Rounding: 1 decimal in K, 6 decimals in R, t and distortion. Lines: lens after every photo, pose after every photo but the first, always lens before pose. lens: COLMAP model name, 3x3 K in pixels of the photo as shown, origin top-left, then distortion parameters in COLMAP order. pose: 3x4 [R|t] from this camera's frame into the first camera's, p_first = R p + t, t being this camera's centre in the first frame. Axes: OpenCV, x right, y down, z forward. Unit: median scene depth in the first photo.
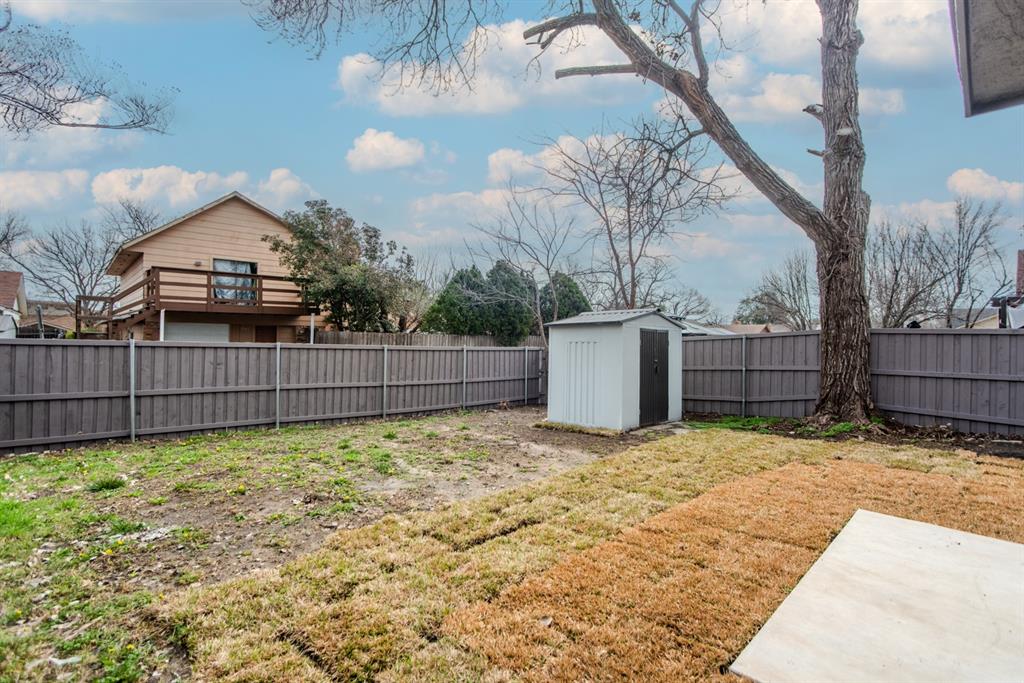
lens RADIAL K [[454.5, 0, 488.3], [0, 454.5, 332.0], [0, 0, 1]] dist [-0.001942, 0.000080]
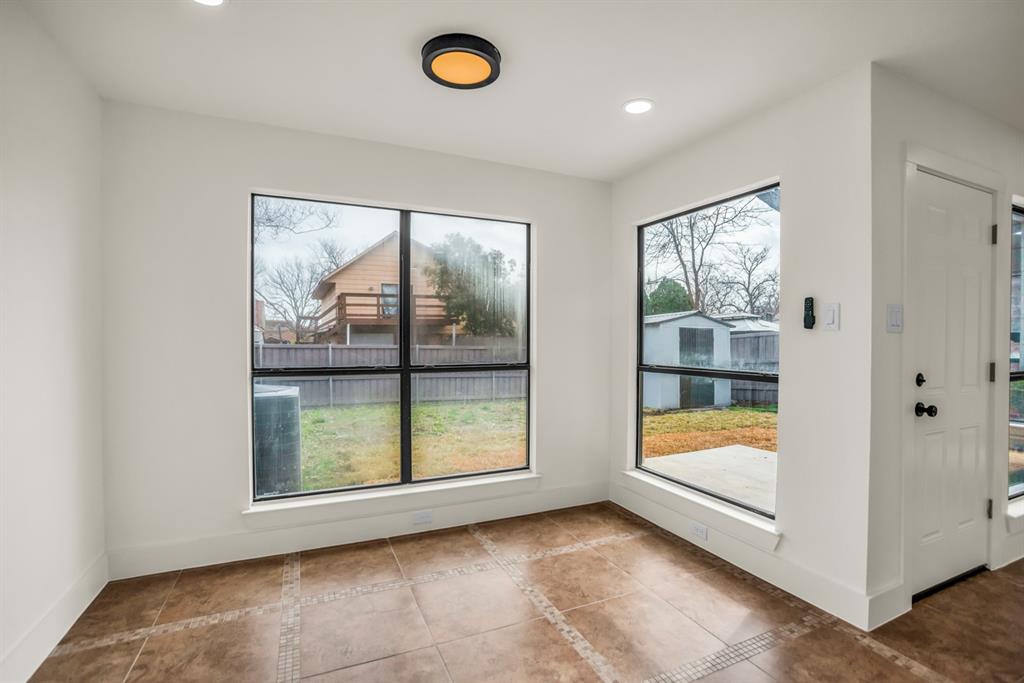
lens RADIAL K [[469.3, 0, 512.0], [0, 469.3, 341.5], [0, 0, 1]] dist [-0.003162, -0.000204]
pose [[0.956698, -0.019057, -0.290457, 0.149736], [0.020441, 0.999790, 0.001729, 0.009729], [0.290363, -0.007592, 0.956886, -0.191376]]
